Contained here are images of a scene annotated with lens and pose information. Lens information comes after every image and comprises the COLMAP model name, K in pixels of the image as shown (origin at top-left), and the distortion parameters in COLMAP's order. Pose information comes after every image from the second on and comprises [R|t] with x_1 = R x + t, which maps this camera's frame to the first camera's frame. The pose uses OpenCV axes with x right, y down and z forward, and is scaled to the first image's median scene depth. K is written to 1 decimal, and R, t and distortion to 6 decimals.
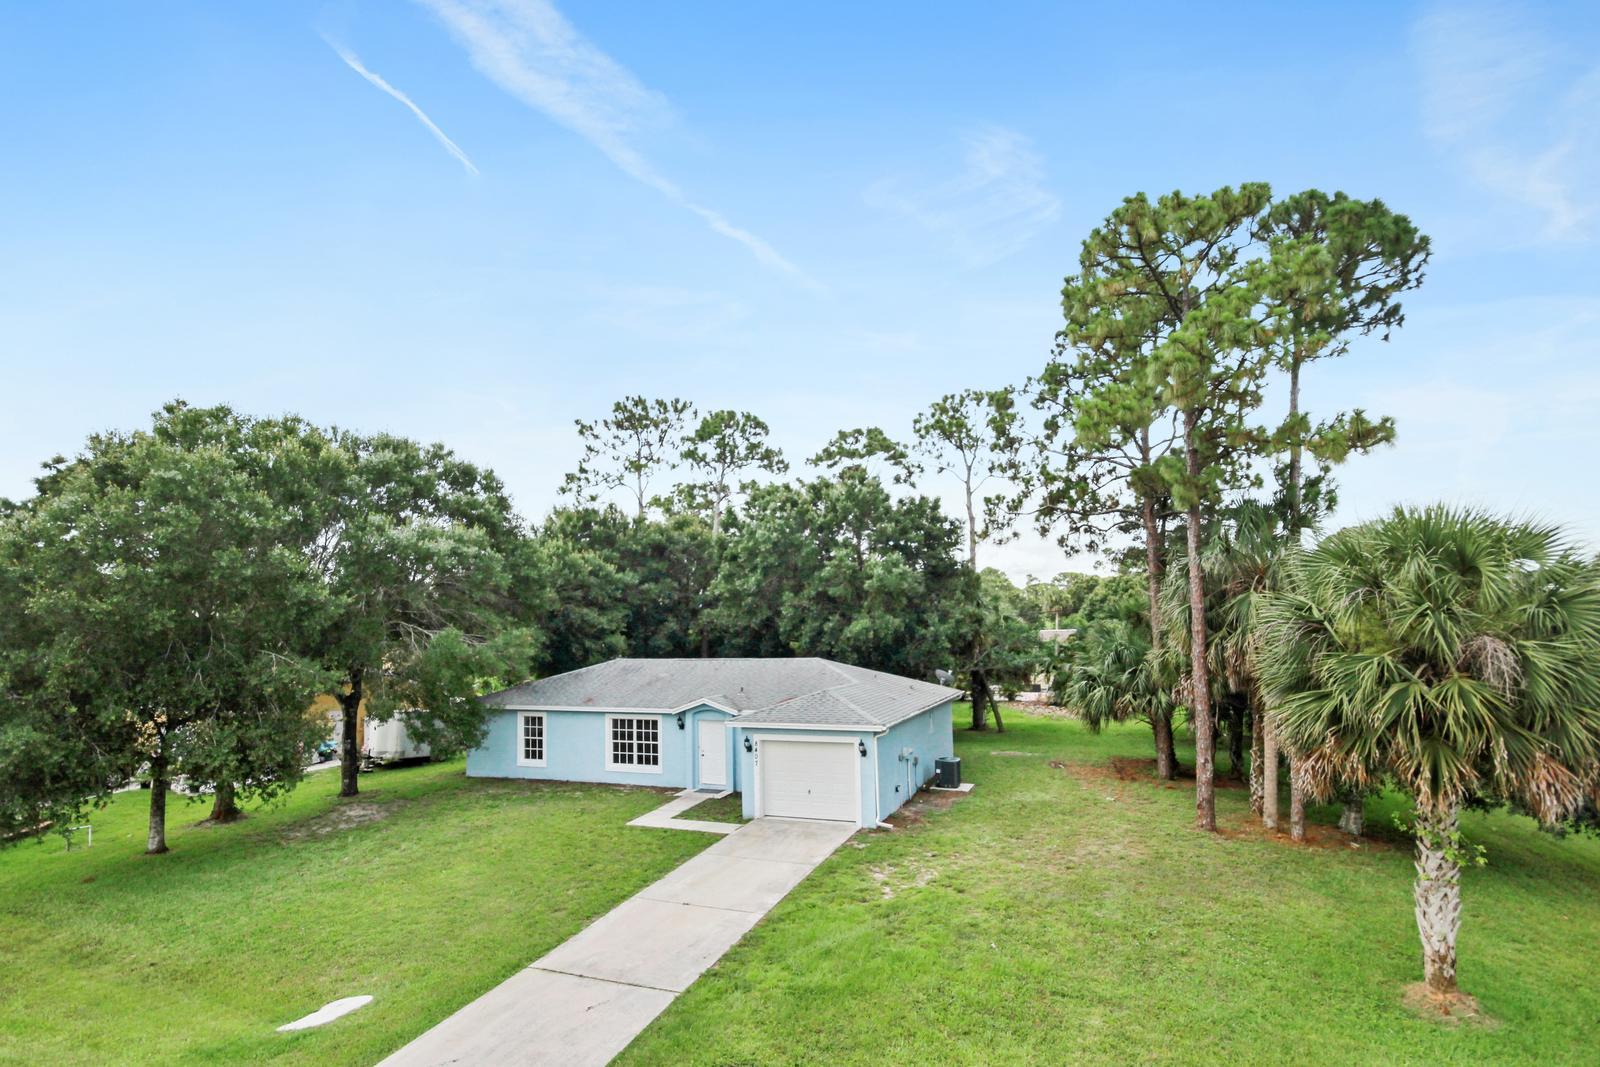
lens RADIAL K [[739.8, 0, 797.4], [0, 739.8, 577.1], [0, 0, 1]] dist [-0.001020, -0.000013]
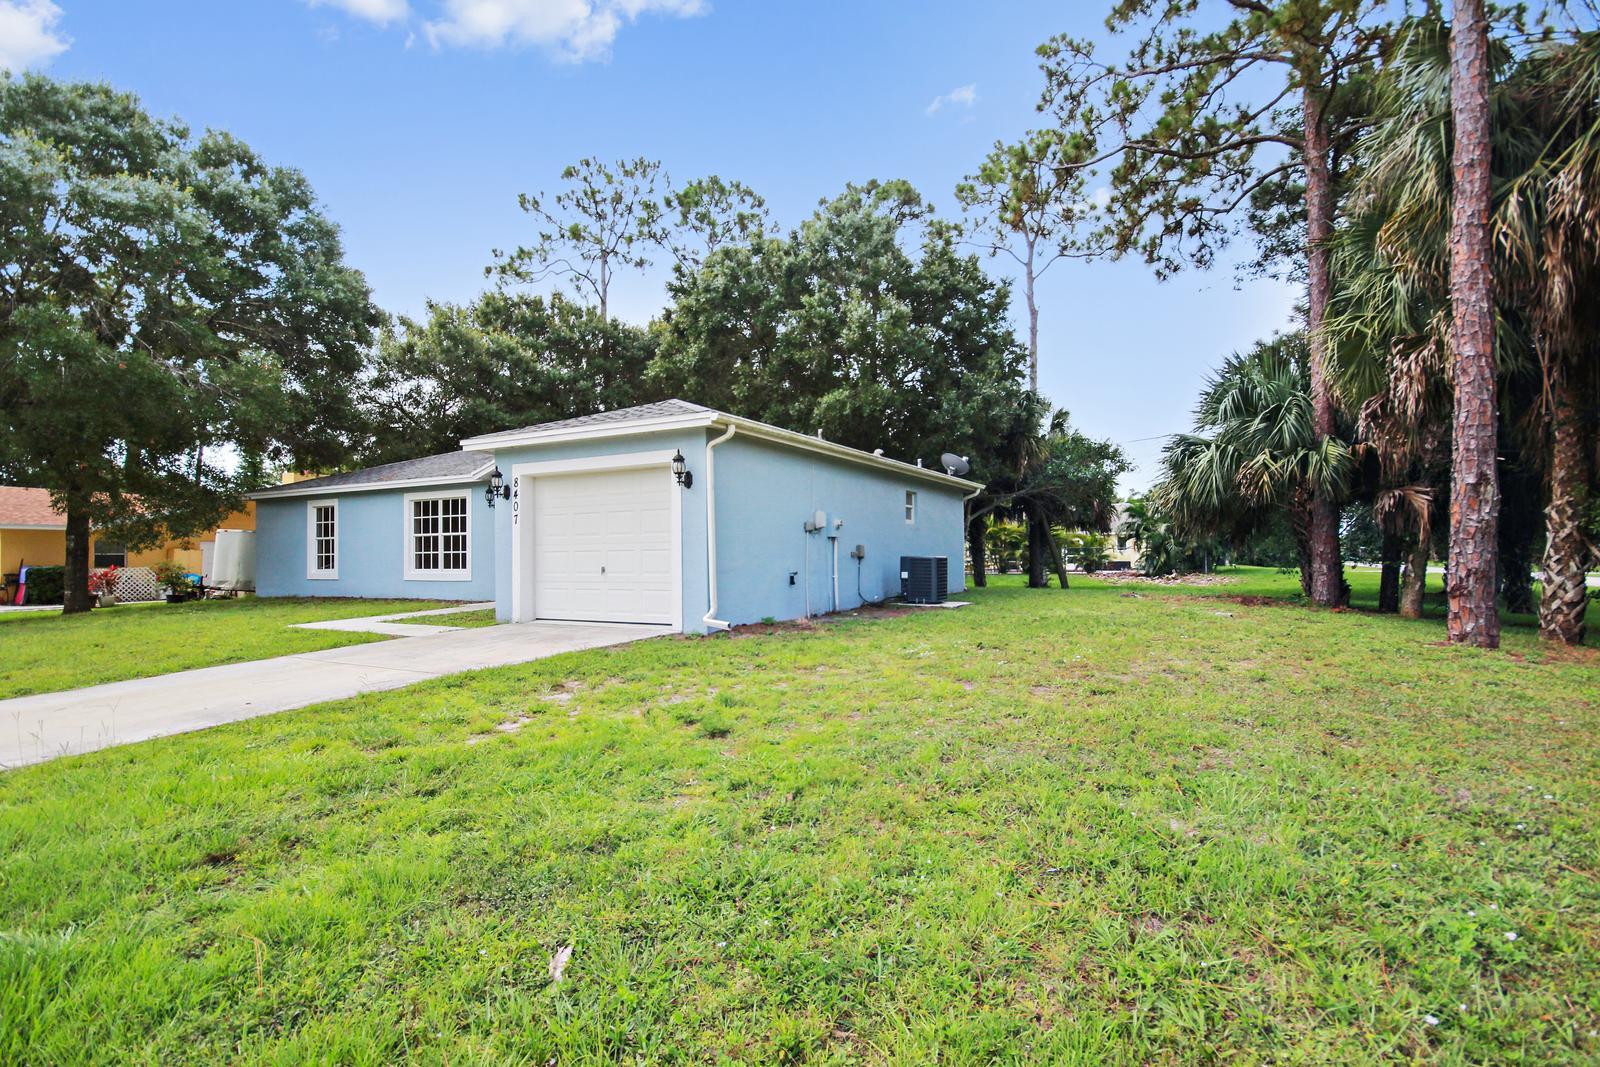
lens RADIAL K [[738.9, 0, 800.0], [0, 738.9, 533.5], [0, 0, 1]] dist [0.001127, 0.000088]
pose [[0.993100, 0.005672, -0.117130, 0.165894], [0.001339, 0.998216, 0.059690, 0.184168], [0.117260, -0.059435, 0.991321, 0.400570]]
